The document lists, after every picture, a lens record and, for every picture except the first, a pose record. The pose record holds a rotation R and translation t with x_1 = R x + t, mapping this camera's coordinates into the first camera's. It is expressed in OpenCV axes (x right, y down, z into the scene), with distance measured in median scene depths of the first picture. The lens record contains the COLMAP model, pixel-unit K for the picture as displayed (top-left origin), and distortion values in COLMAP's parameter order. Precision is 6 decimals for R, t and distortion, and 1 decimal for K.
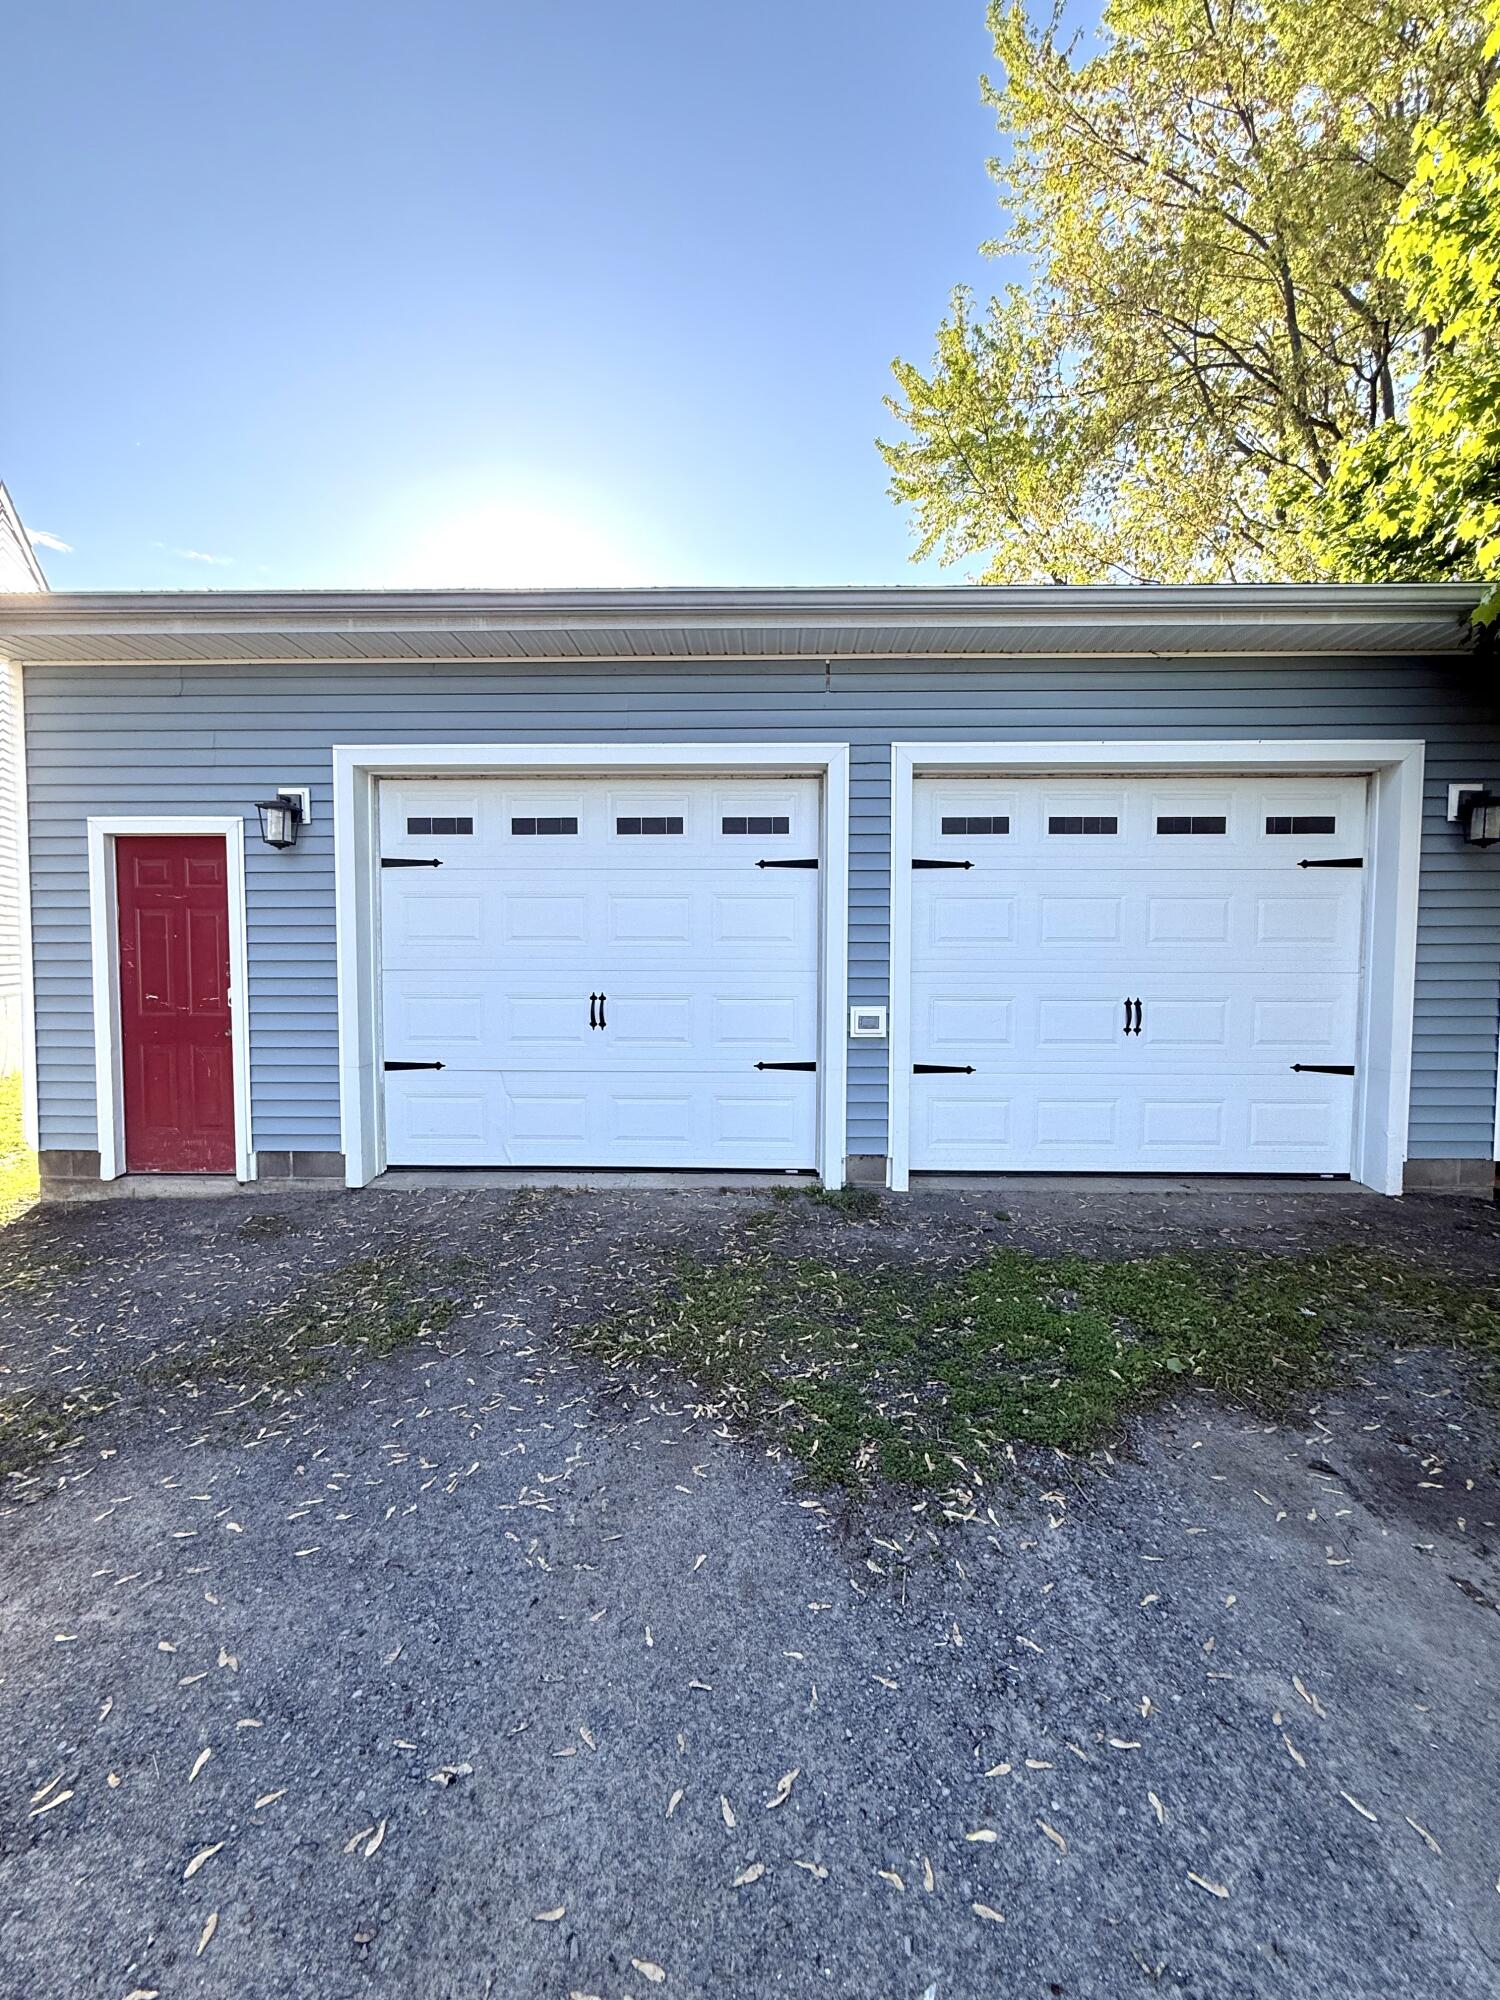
lens RADIAL K [[799.9, 0, 750.0], [0, 799.9, 1000.0], [0, 0, 1]] dist [-0.000854, -0.000425]
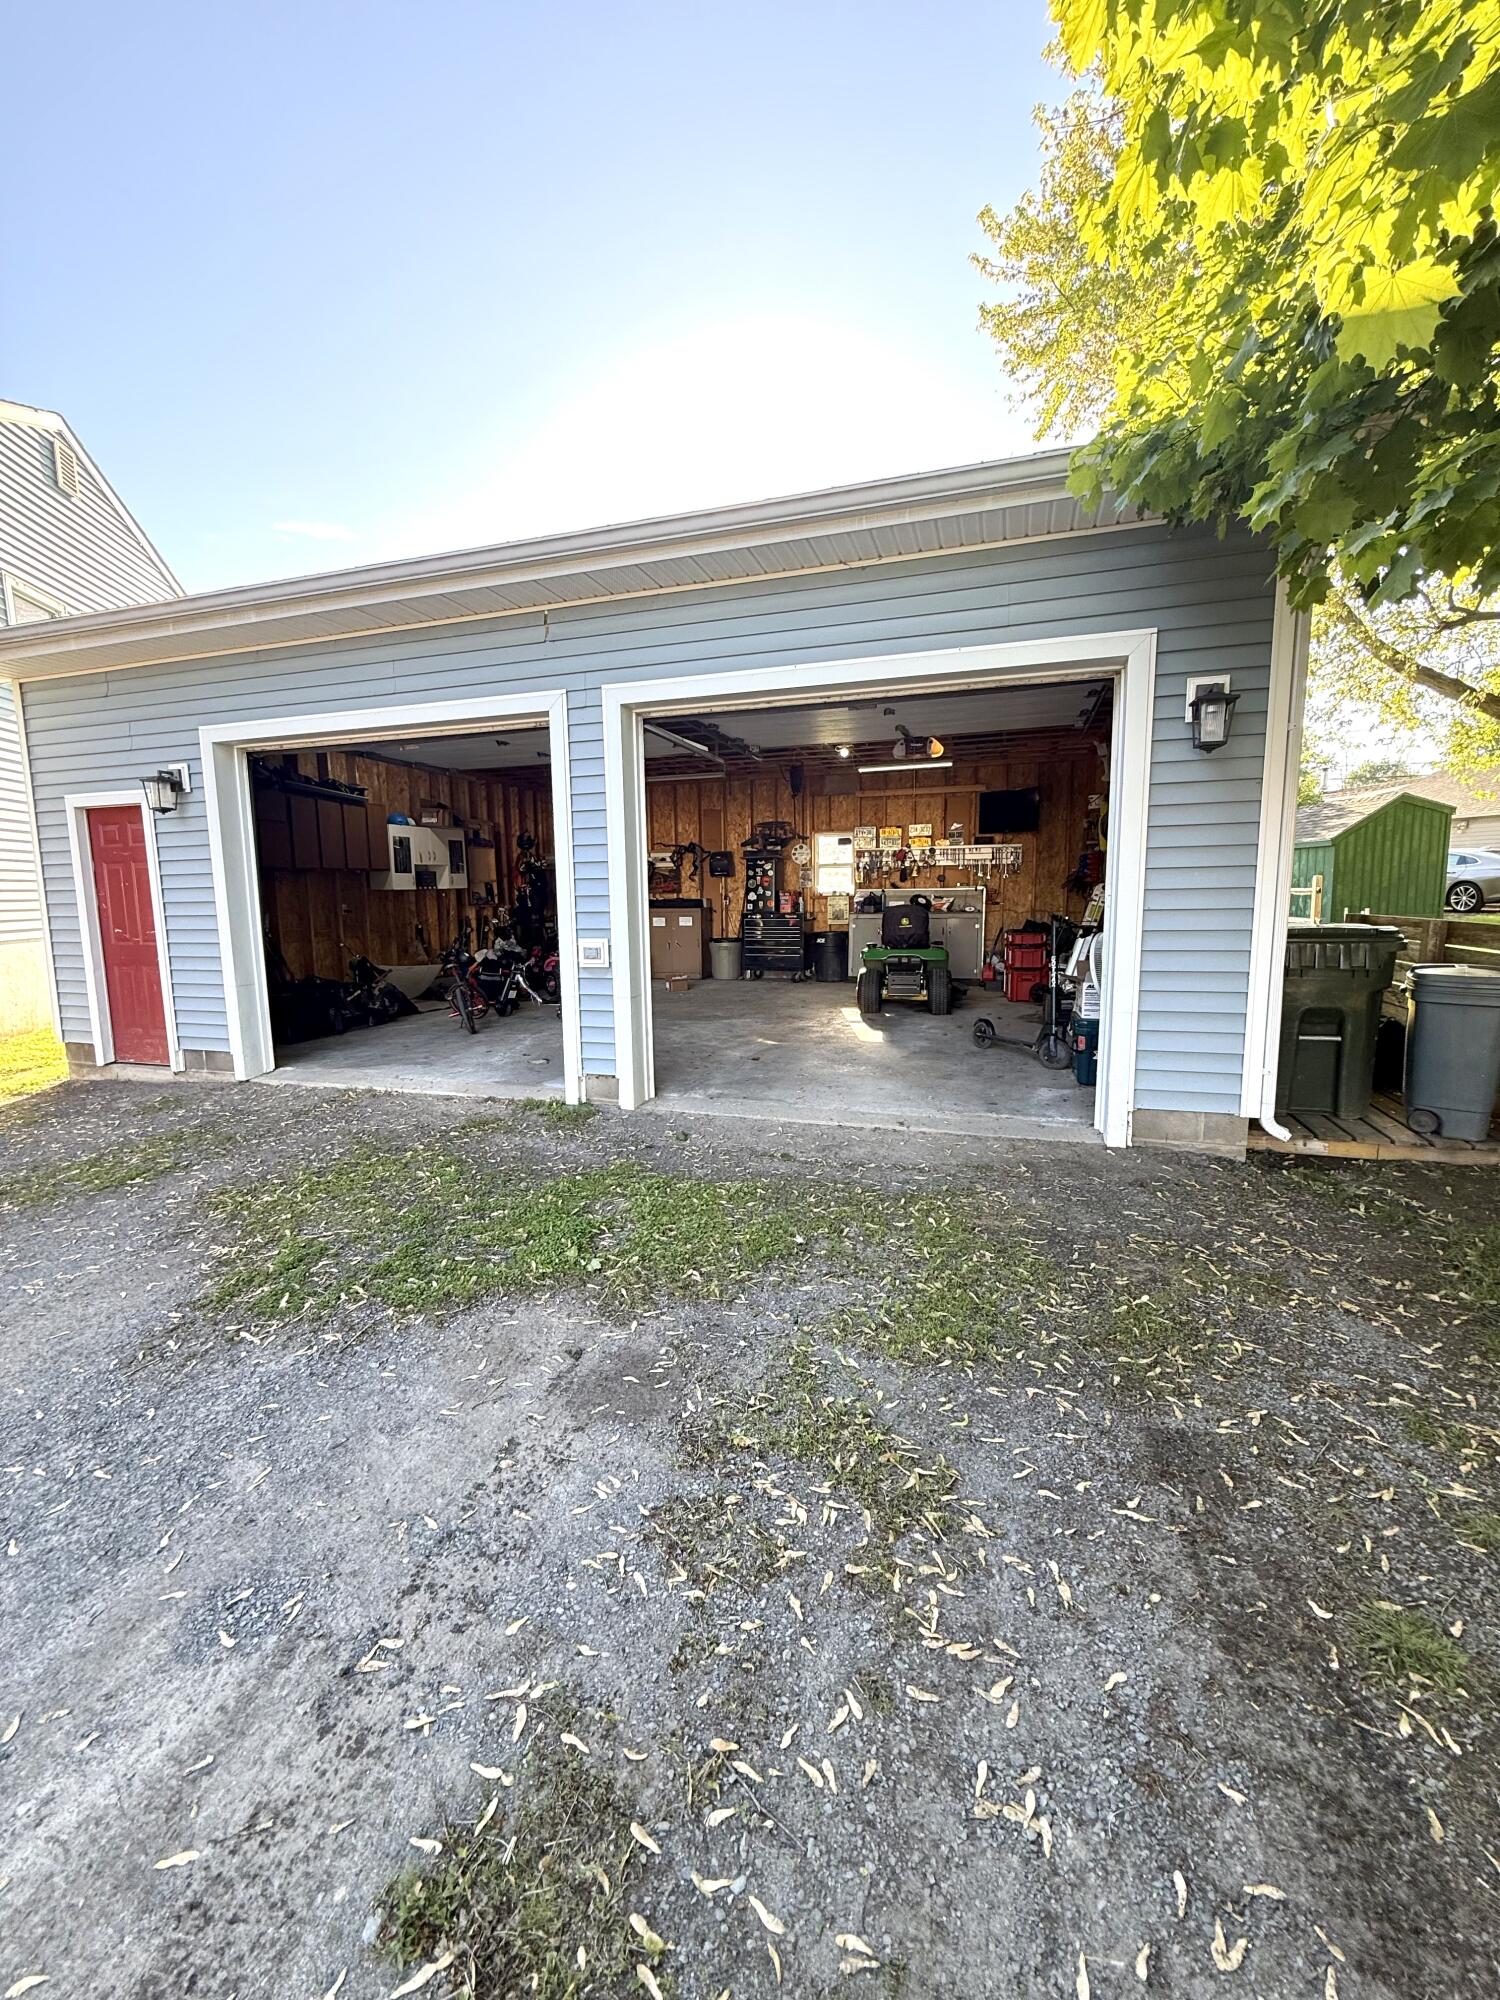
lens RADIAL K [[799.9, 0, 750.8], [0, 799.9, 1000.9], [0, 0, 1]] dist [-0.000854, -0.000425]
pose [[0.959189, 0.023267, -0.281808, 0.665767], [0.001174, 0.996273, 0.086251, -0.000965], [0.282765, -0.083062, 0.955586, 0.022371]]
